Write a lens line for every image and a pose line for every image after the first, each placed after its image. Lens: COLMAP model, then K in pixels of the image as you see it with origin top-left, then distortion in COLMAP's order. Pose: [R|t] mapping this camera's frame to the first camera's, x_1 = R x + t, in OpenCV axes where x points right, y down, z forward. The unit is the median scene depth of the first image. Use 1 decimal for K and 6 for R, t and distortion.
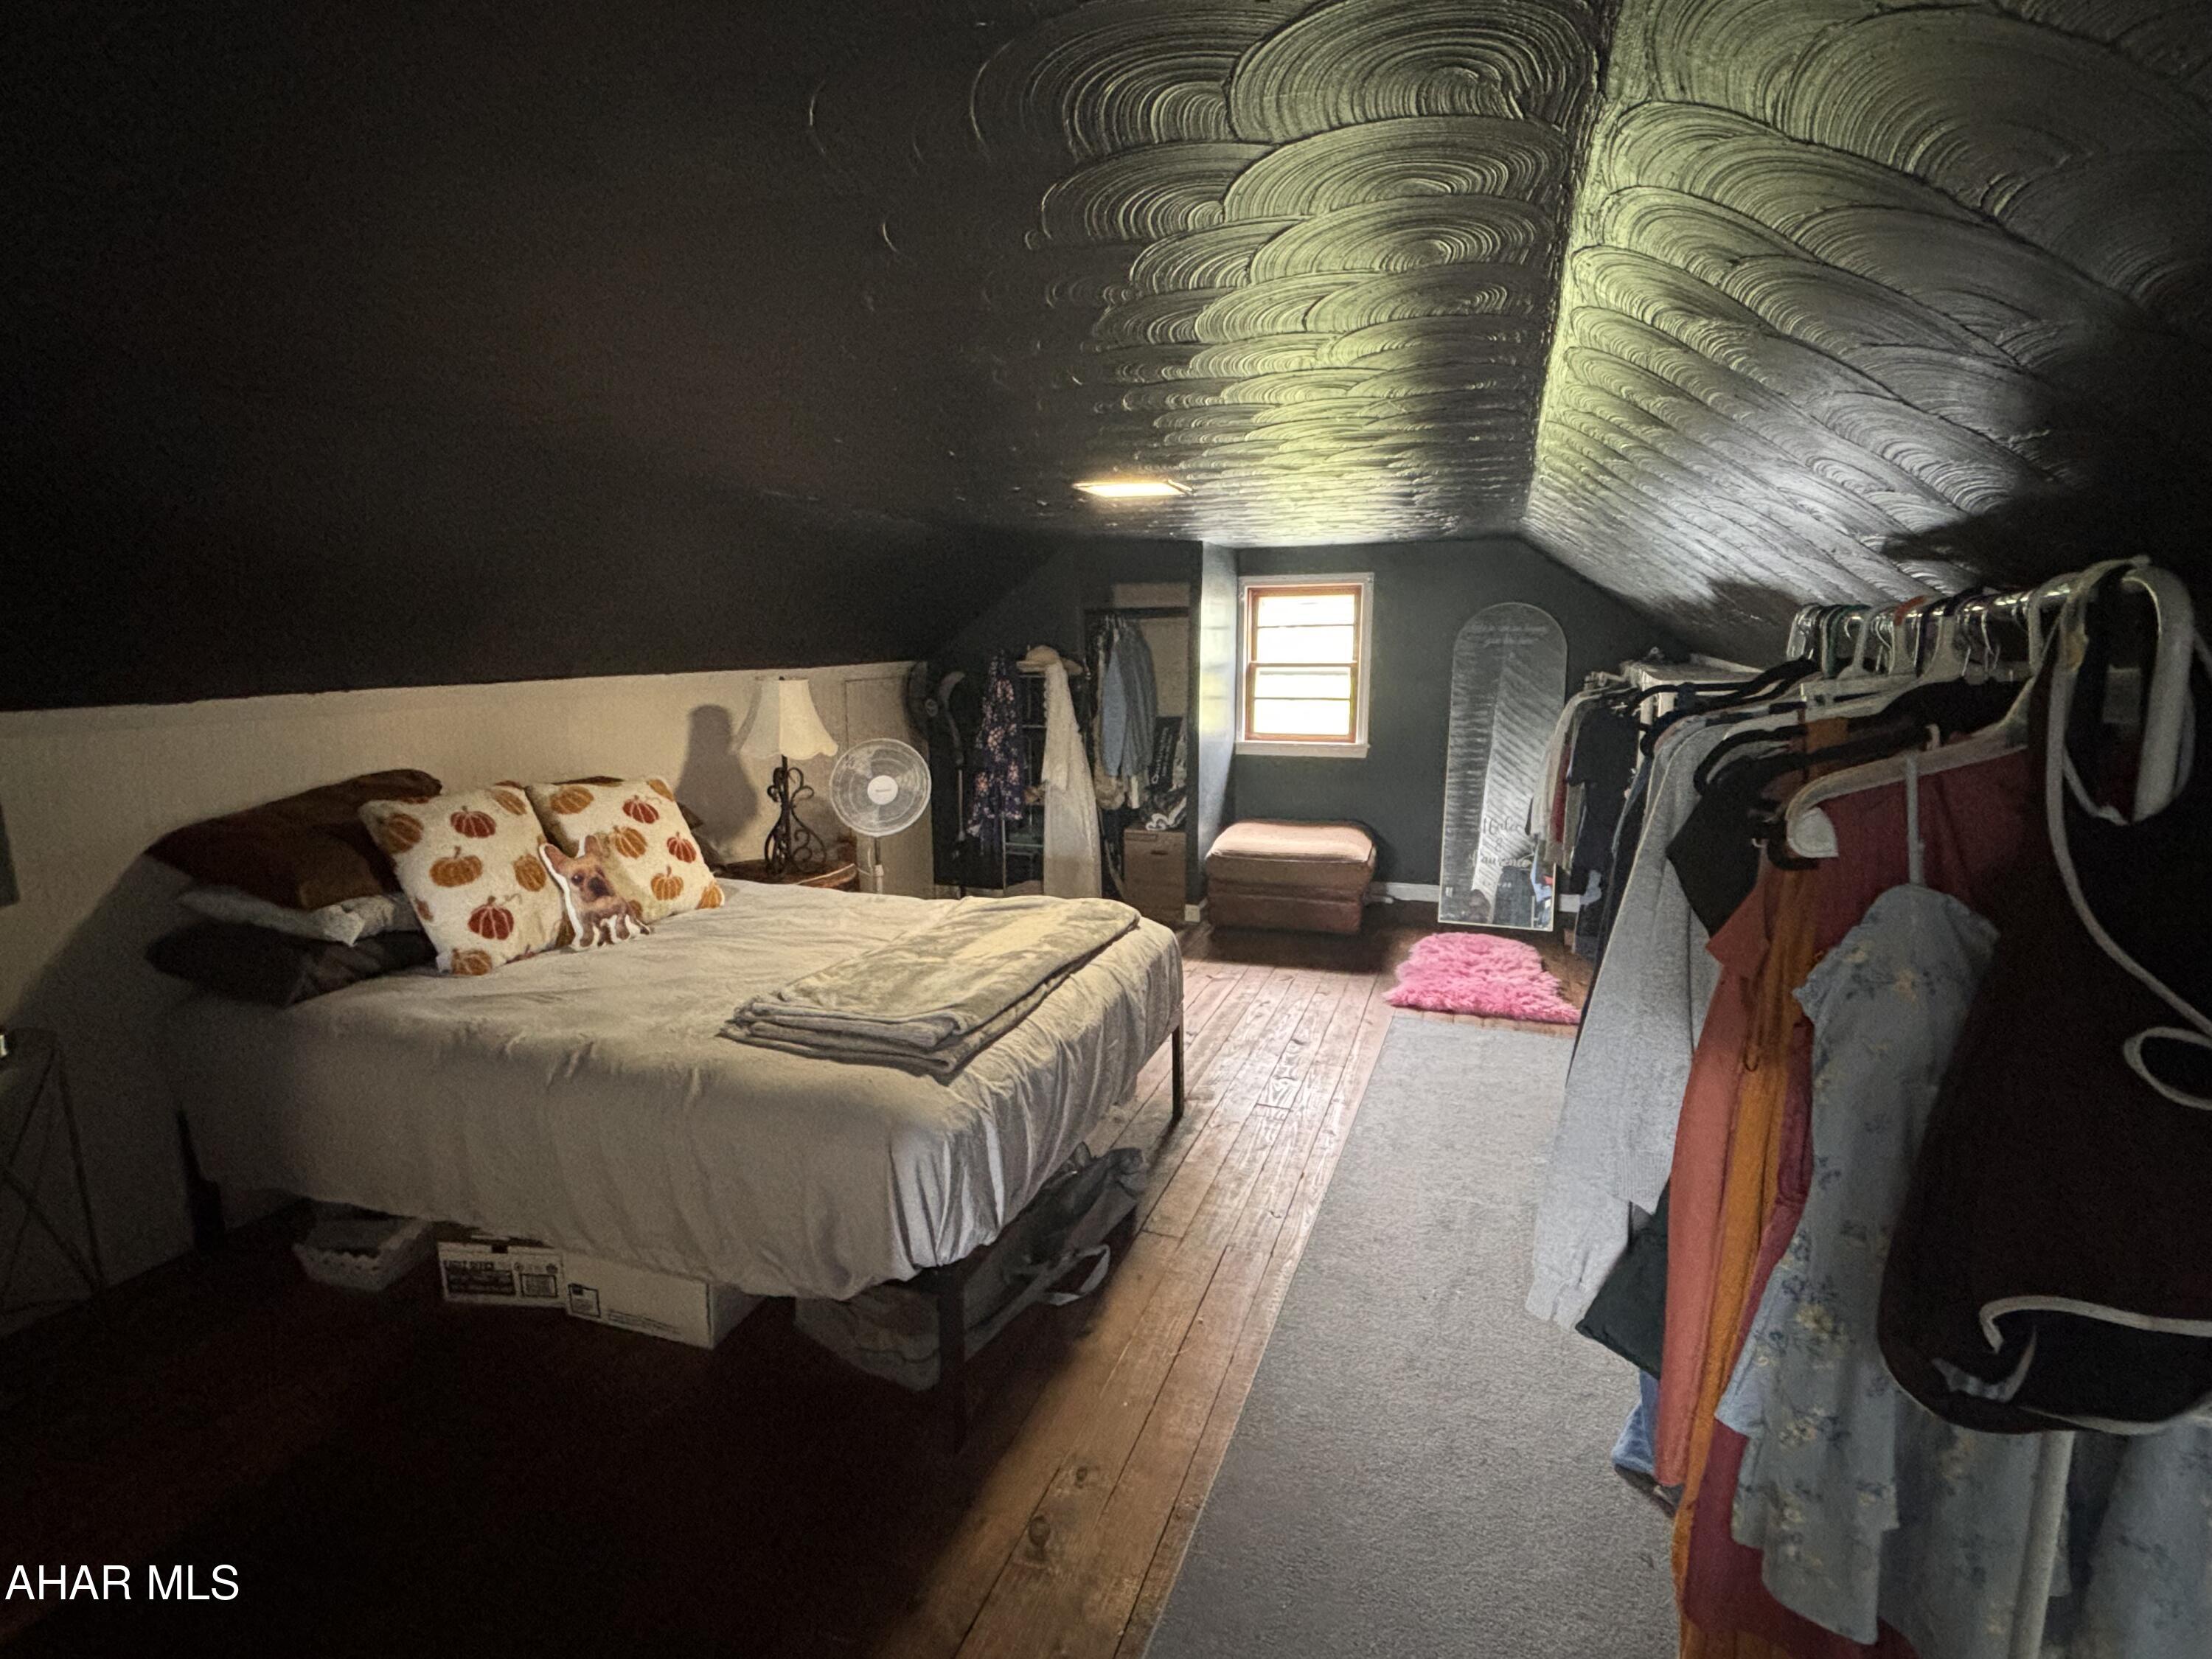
lens RADIAL K [[1095.1, 0, 1091.5], [0, 1095.1, 826.1], [0, 0, 1]] dist [0.002180, -0.001994]
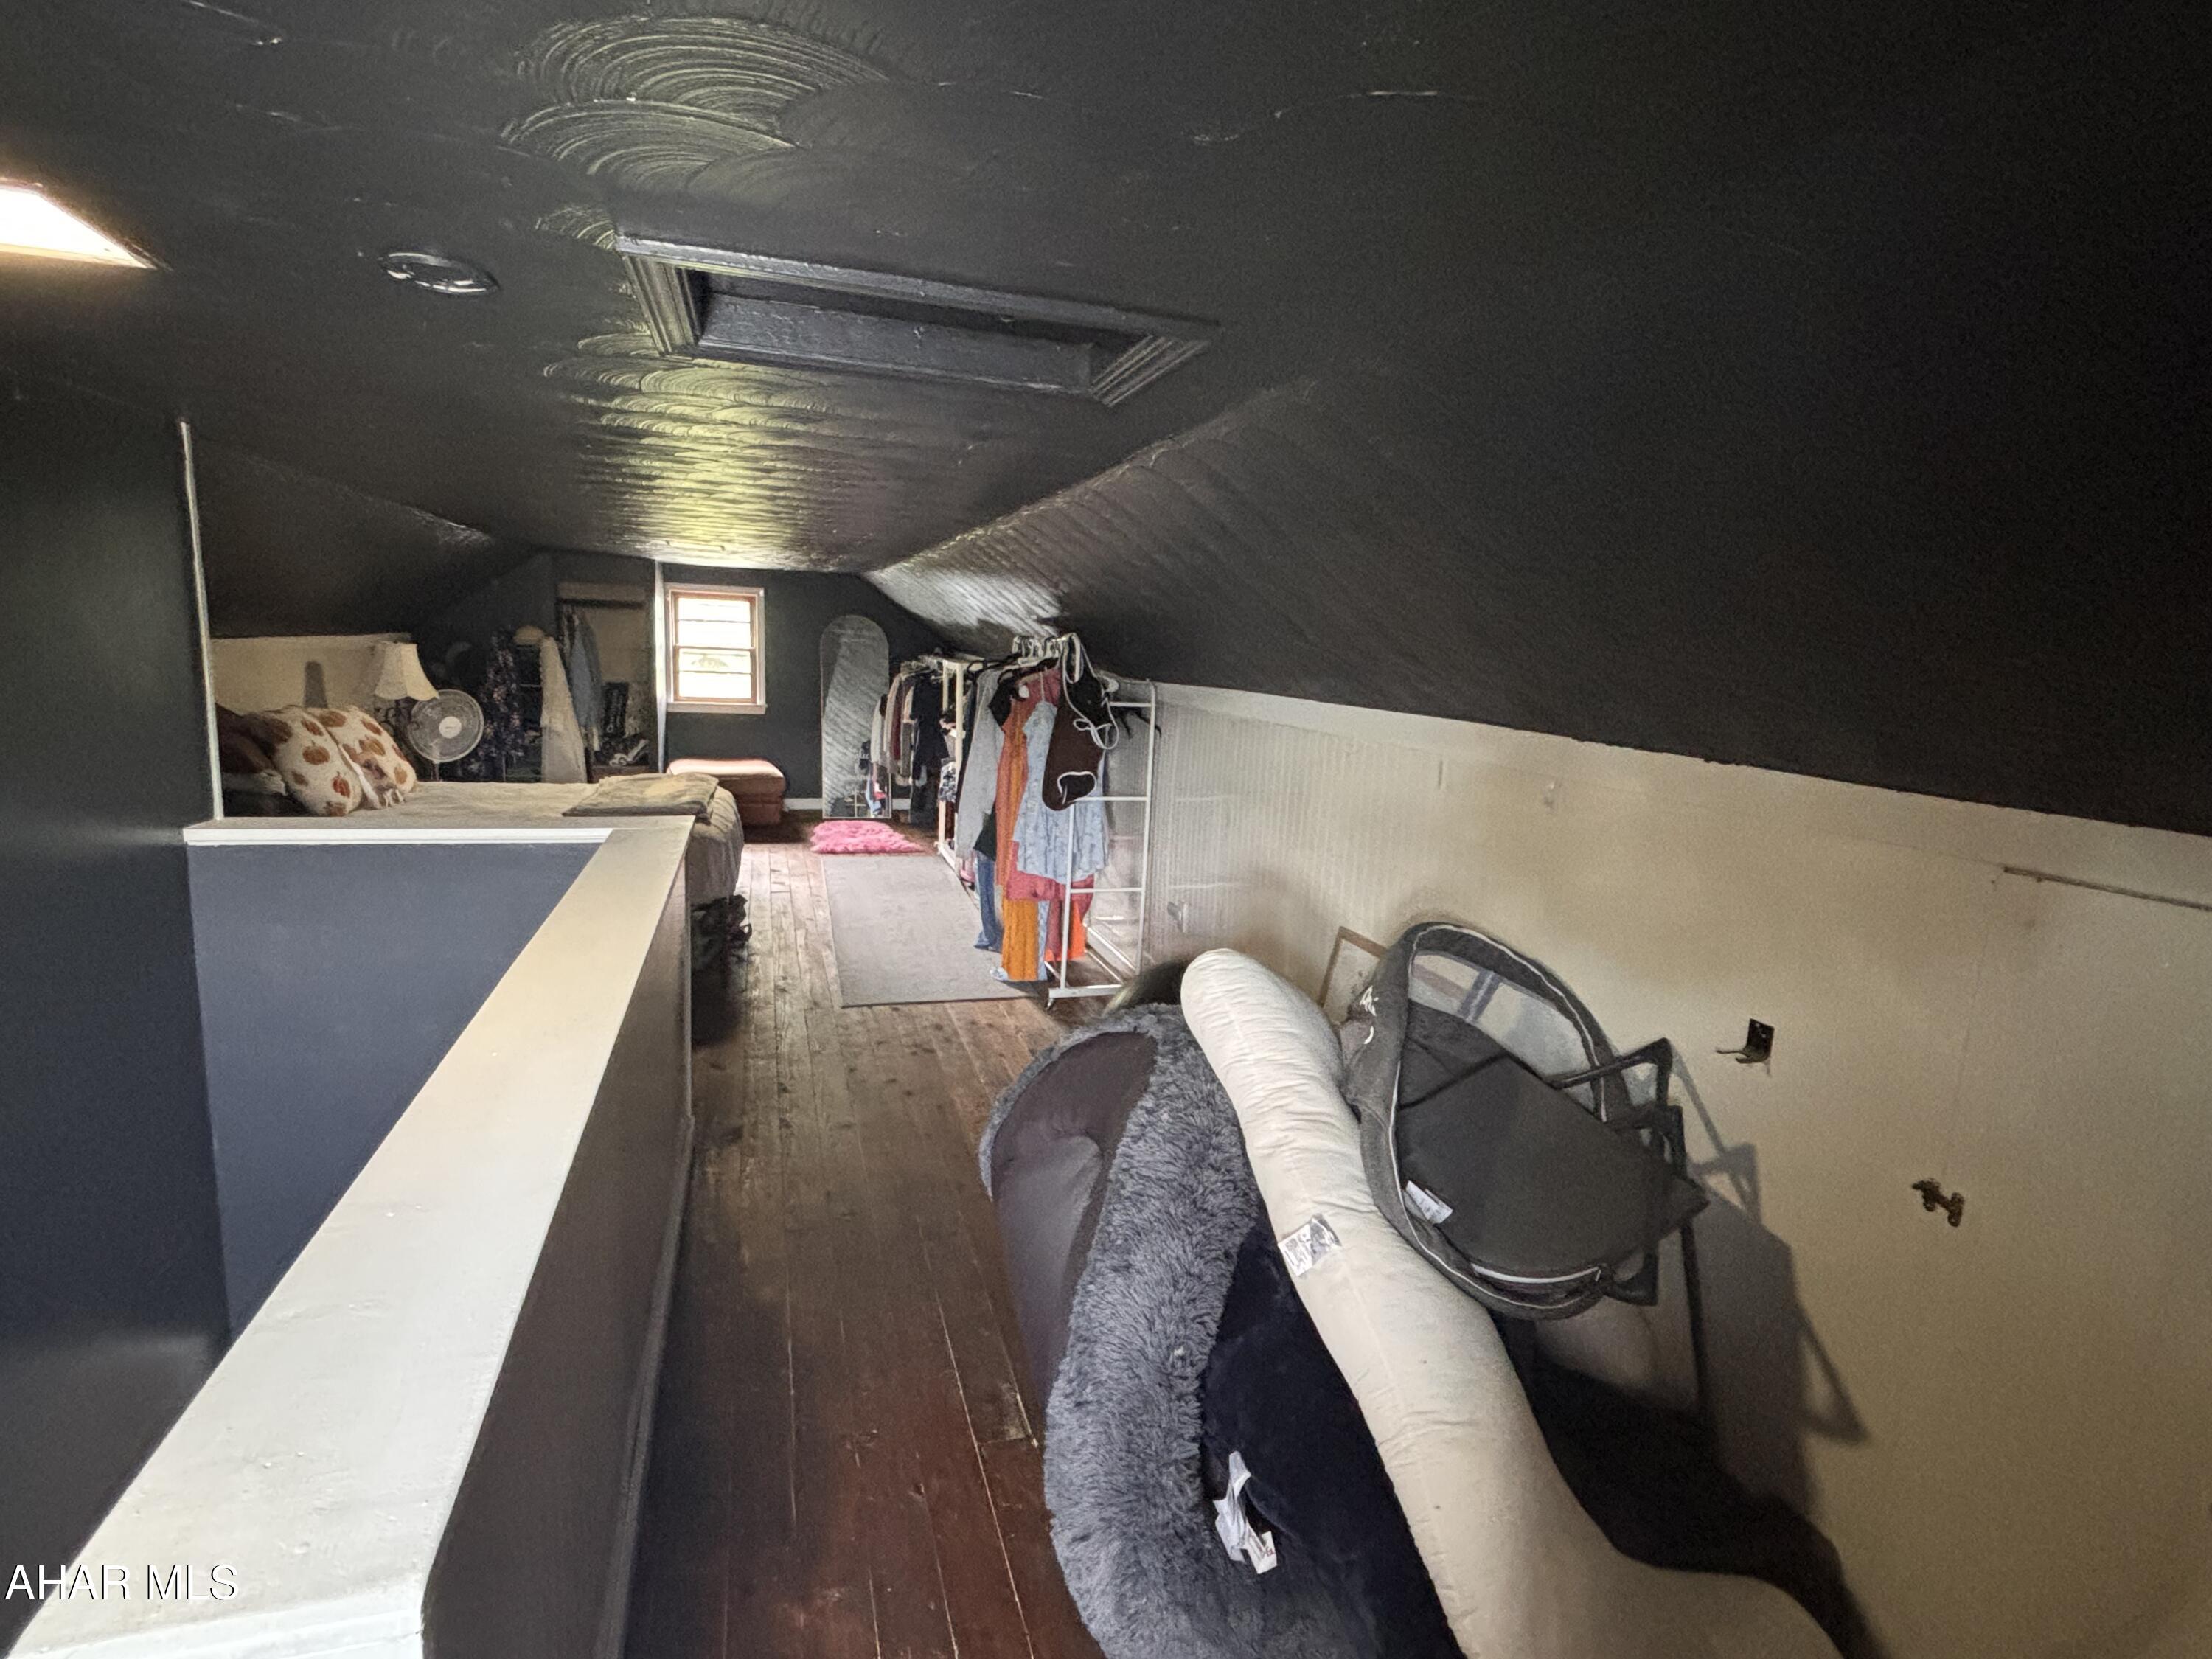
lens RADIAL K [[1095.1, 0, 1107.1], [0, 1095.1, 833.1], [0, 0, 1]] dist [0.002180, -0.001994]
pose [[0.785882, -0.061100, 0.615351, -0.336441], [0.052841, 0.998102, 0.031620, 0.084166], [-0.616115, 0.007666, 0.787619, -0.492134]]
